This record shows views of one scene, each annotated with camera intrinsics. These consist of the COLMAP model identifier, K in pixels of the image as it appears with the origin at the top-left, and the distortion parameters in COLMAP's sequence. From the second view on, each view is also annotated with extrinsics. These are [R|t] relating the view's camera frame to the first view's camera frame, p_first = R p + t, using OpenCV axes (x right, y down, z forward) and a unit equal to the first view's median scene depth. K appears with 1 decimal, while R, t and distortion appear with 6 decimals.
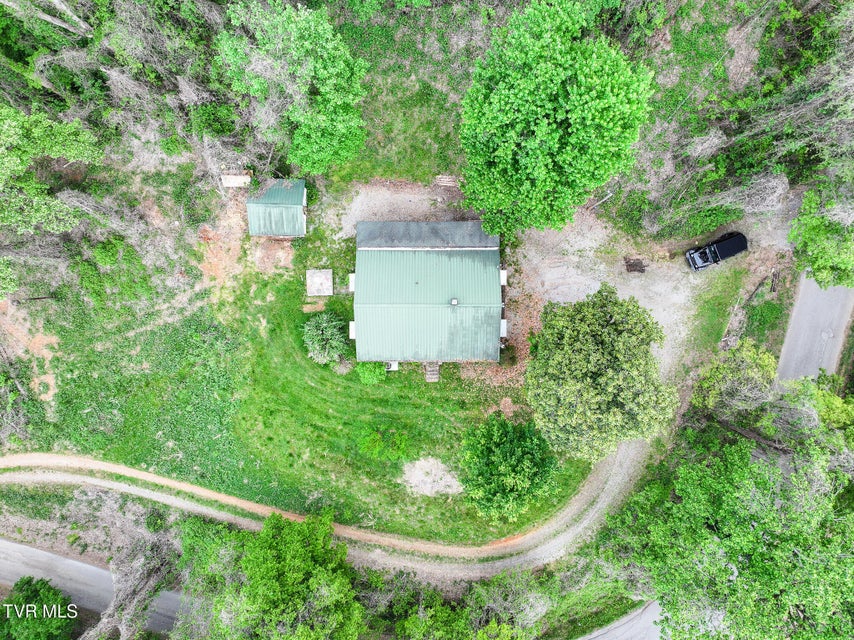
lens RADIAL K [[599.0, 0, 427.5], [0, 599.0, 321.1], [0, 0, 1]] dist [0.006351, 0.006504]
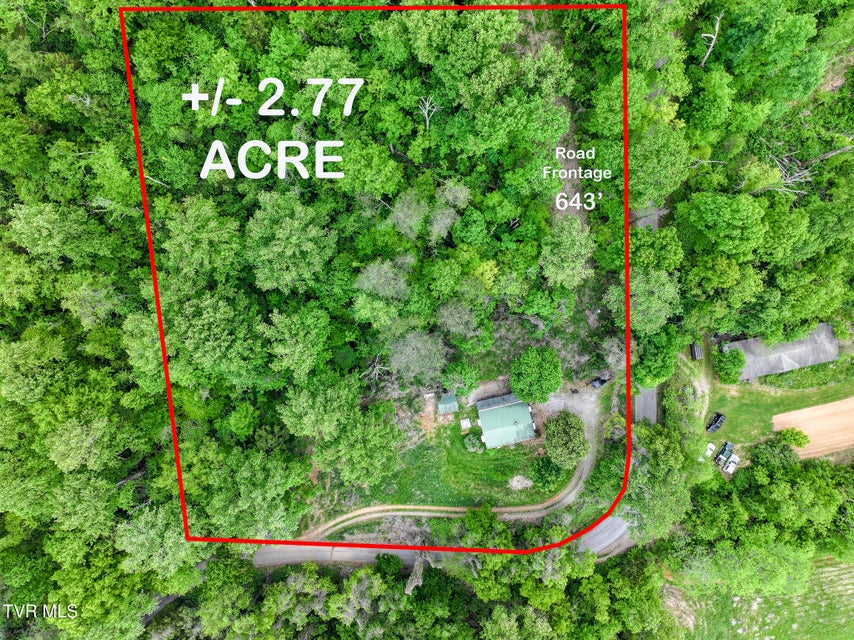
lens RADIAL K [[599.0, 0, 427.2], [0, 599.0, 319.6], [0, 0, 1]] dist [0.006351, 0.006504]
pose [[0.973310, -0.229453, -0.004389, -0.225723], [0.229430, 0.973312, -0.005031, -0.550455], [0.005426, 0.003889, 0.999978, -1.752050]]
